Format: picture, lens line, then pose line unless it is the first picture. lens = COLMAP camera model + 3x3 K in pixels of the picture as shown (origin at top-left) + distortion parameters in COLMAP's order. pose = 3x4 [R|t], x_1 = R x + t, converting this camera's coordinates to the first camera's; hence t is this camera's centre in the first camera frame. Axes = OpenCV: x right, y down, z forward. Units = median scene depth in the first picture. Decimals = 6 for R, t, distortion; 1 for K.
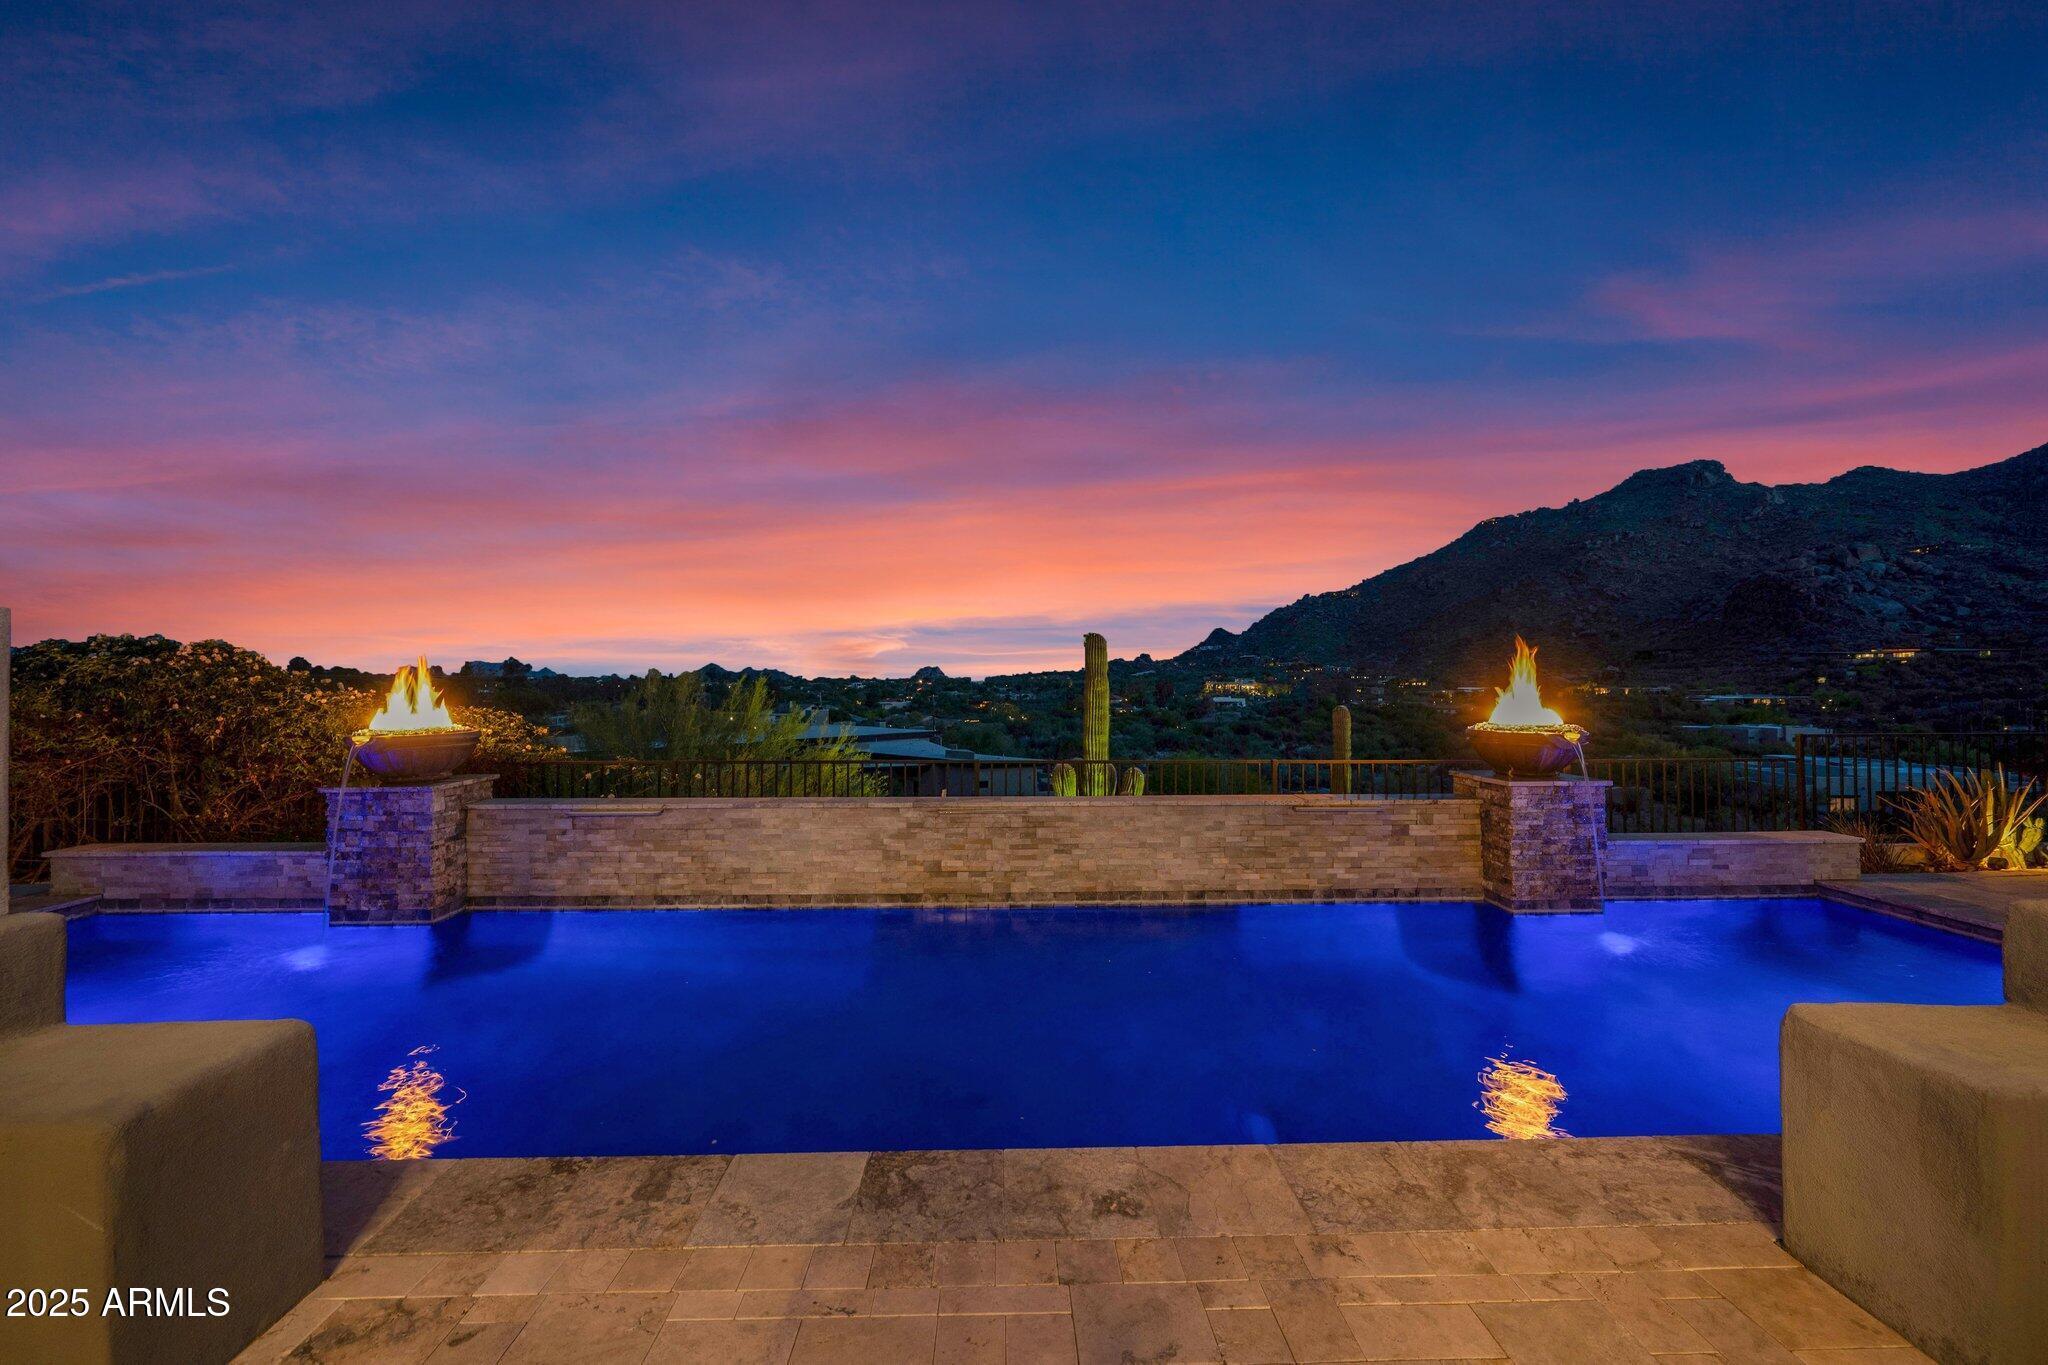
lens RADIAL K [[808.9, 0, 1026.0], [0, 808.9, 678.6], [0, 0, 1]] dist [0.000974, 0.000071]
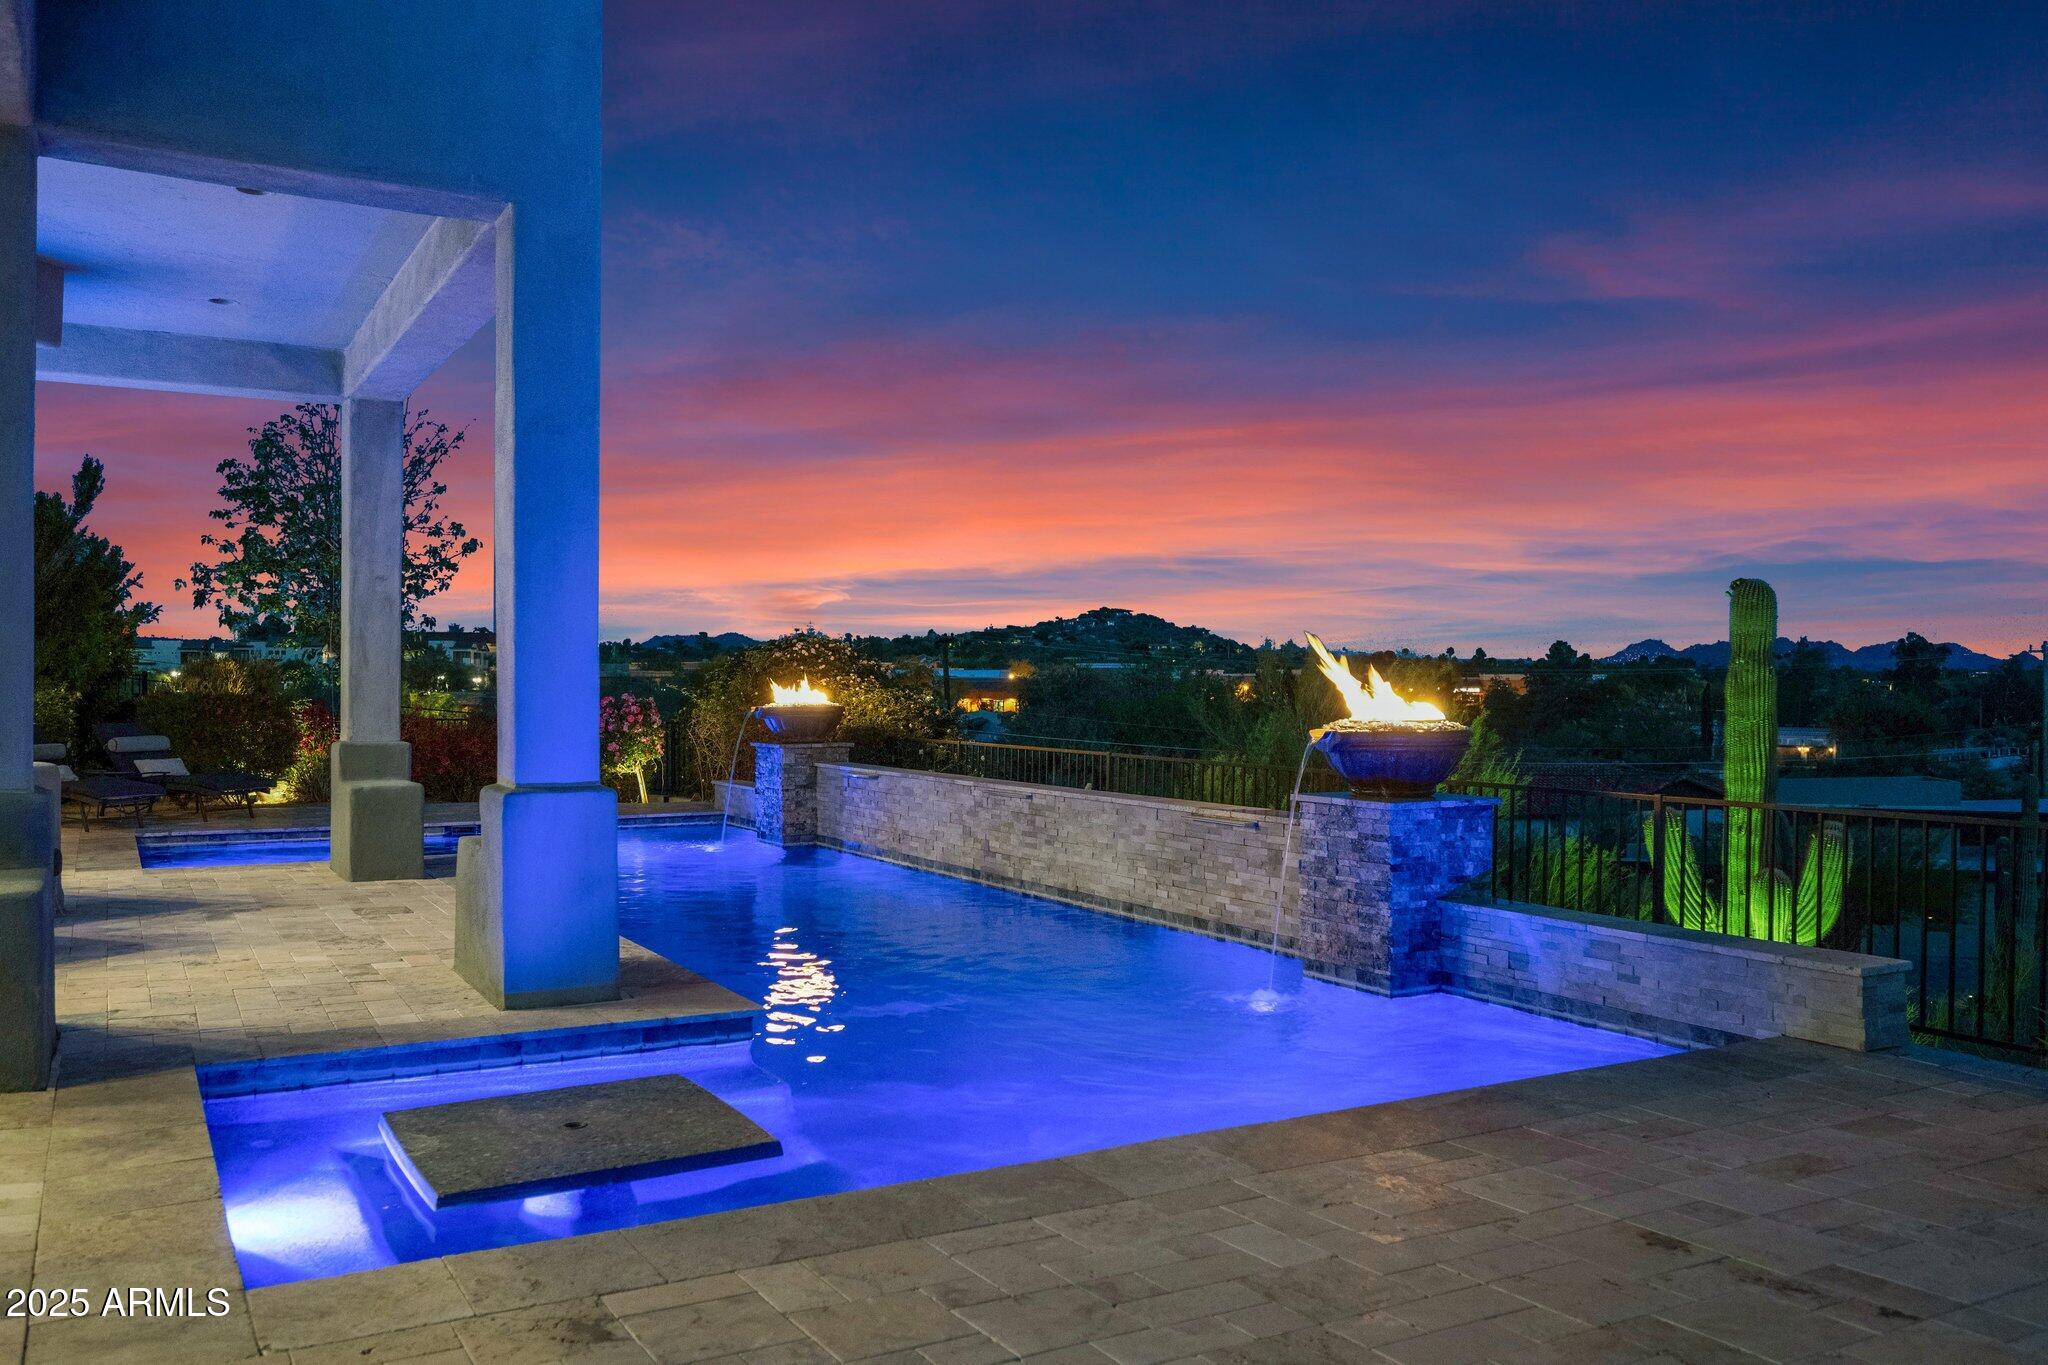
lens RADIAL K [[1586.0, 0, 1025.9], [0, 1586.0, 687.2], [0, 0, 1]] dist [0.011276, 0.002488]
pose [[0.471536, 0.004036, -0.881837, 1.662028], [0.003734, 0.999971, 0.006574, 0.019006], [0.881839, -0.006393, 0.471508, 0.100087]]
